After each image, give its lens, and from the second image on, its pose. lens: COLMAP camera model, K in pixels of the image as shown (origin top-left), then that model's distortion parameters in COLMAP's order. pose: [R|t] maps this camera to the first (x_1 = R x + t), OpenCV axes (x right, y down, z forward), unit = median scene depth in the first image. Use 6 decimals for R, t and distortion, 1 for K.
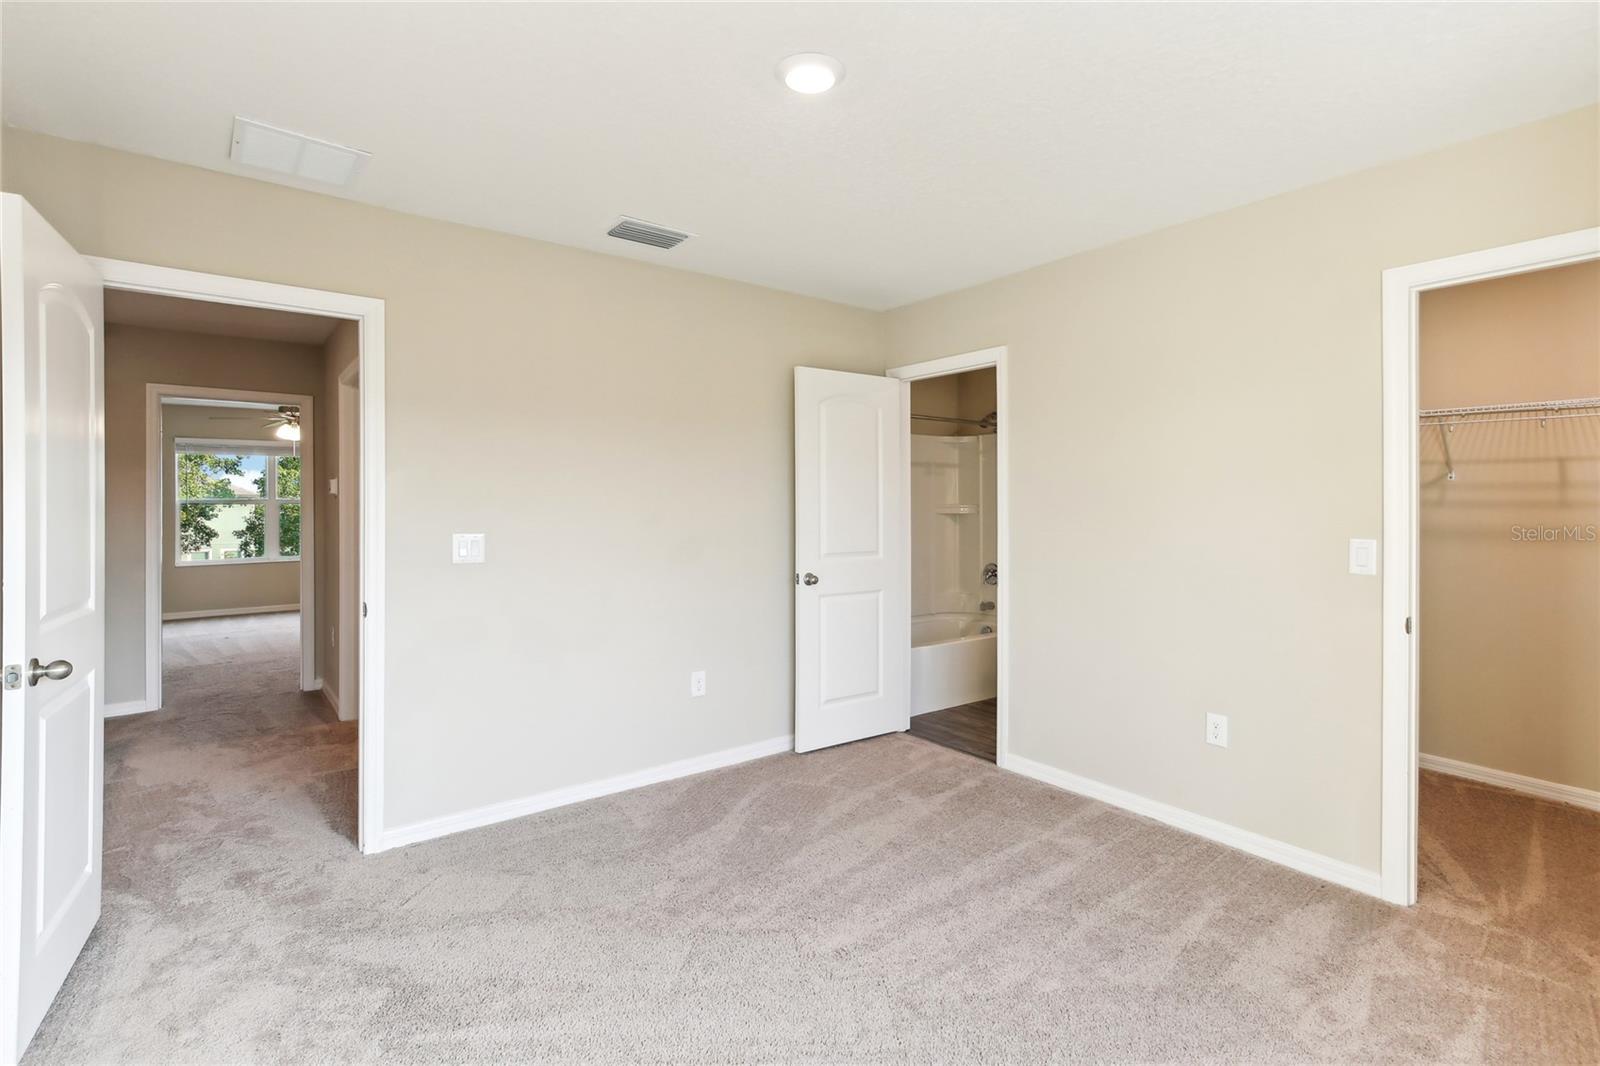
lens RADIAL K [[763.7, 0, 800.0], [0, 763.7, 499.2], [0, 0, 1]] dist [0.002628, -0.000202]
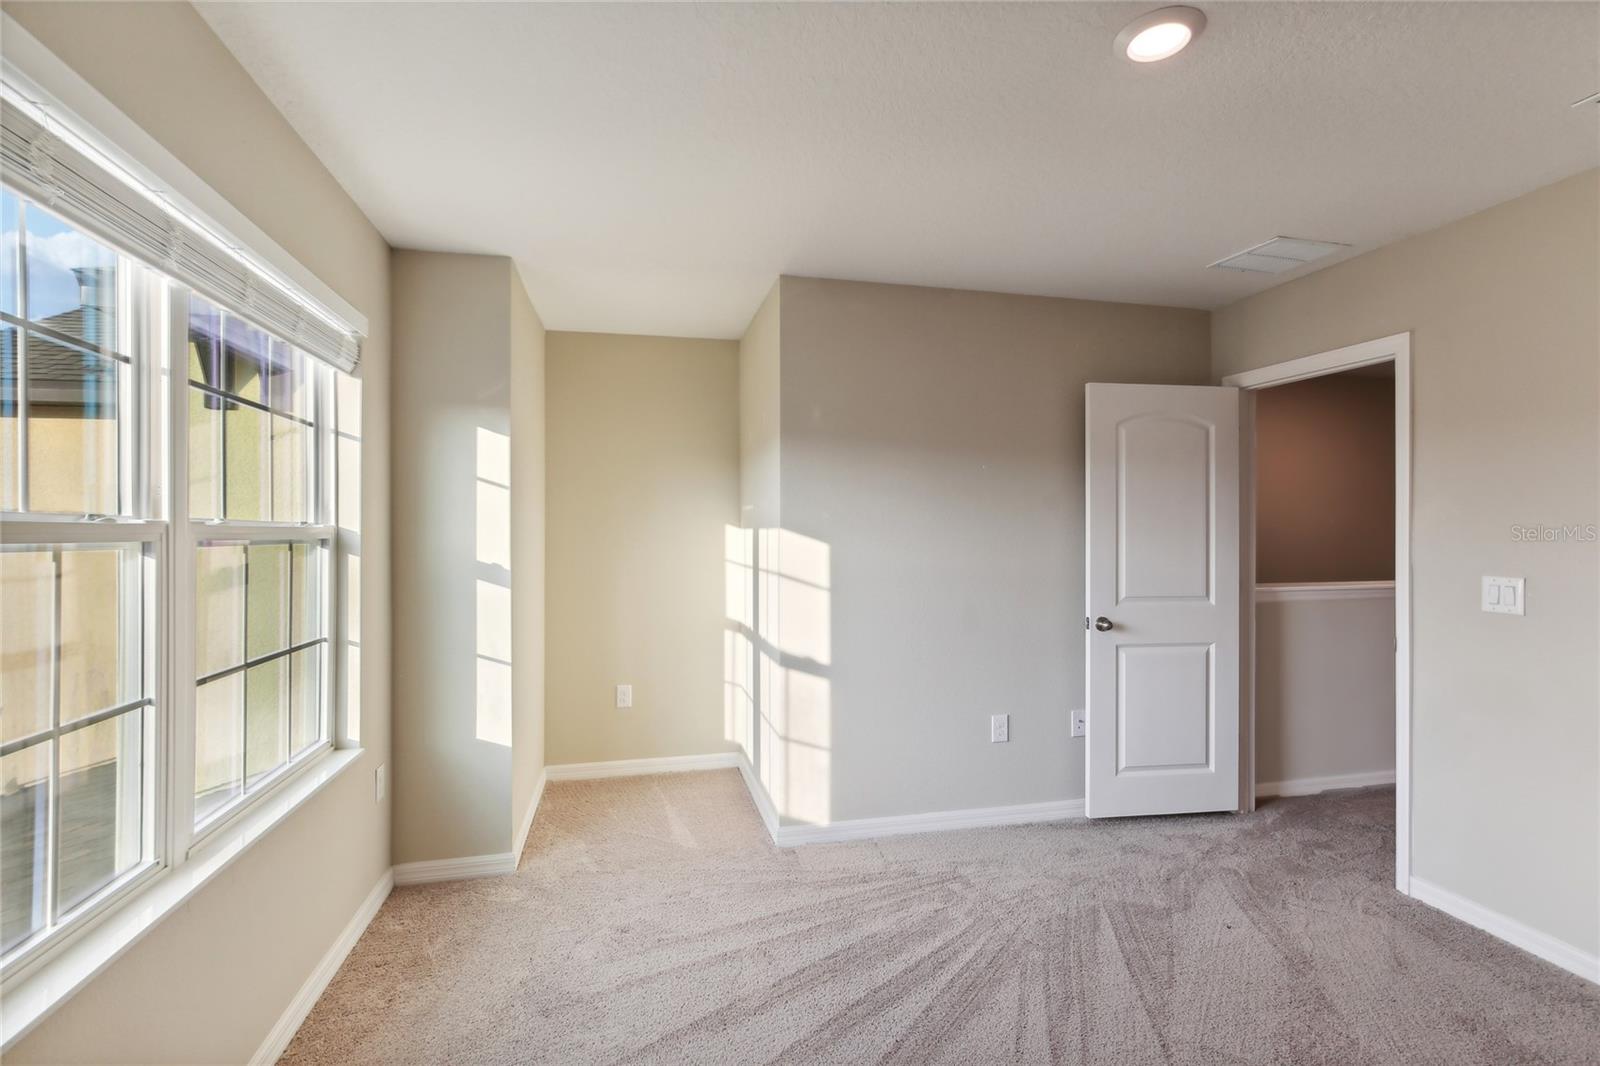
lens RADIAL K [[728.8, 0, 795.5], [0, 728.8, 524.0], [0, 0, 1]] dist [0.010228, -0.000113]
pose [[-0.408638, -0.009511, -0.912647, 0.717103], [0.000887, 0.999941, -0.010818, -0.005595], [0.912696, -0.005230, -0.408605, 0.751071]]
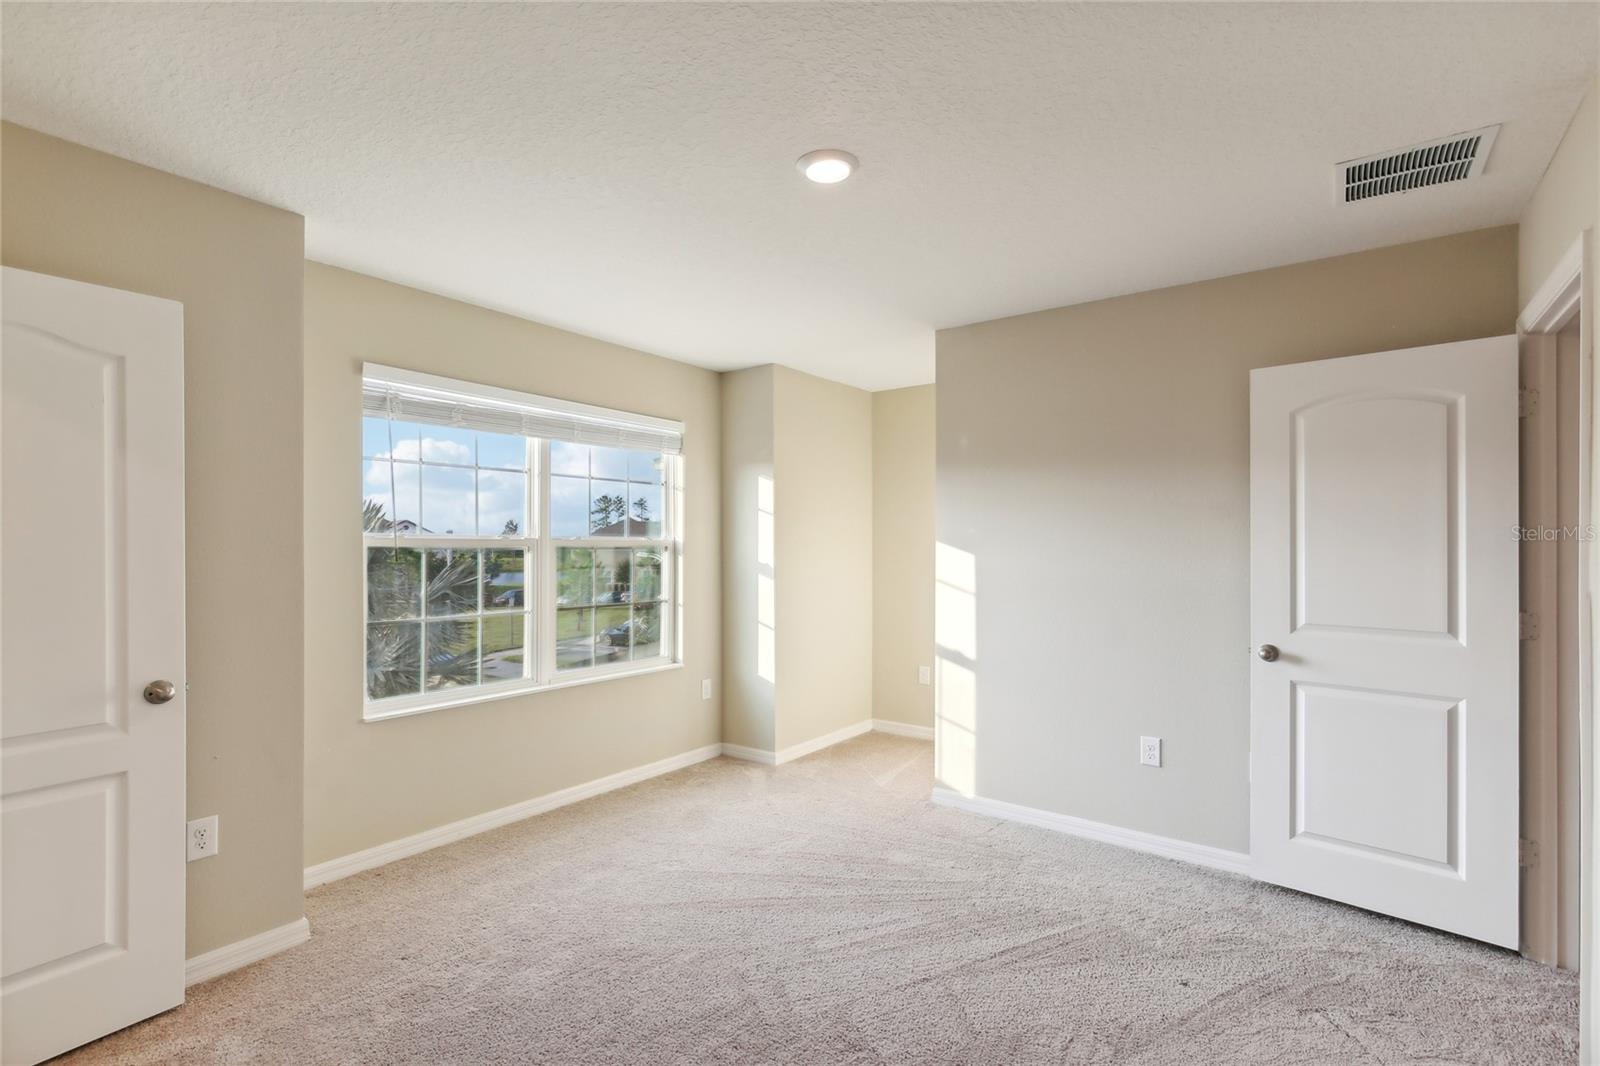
lens RADIAL K [[730.0, 0, 808.2], [0, 730.0, 534.3], [0, 0, 1]] dist [0.007839, -0.003166]
pose [[-0.957160, -0.006404, -0.289489, 0.279559], [-0.002204, 0.999888, -0.014832, -0.001326], [0.289551, -0.013558, -0.957067, 1.581591]]
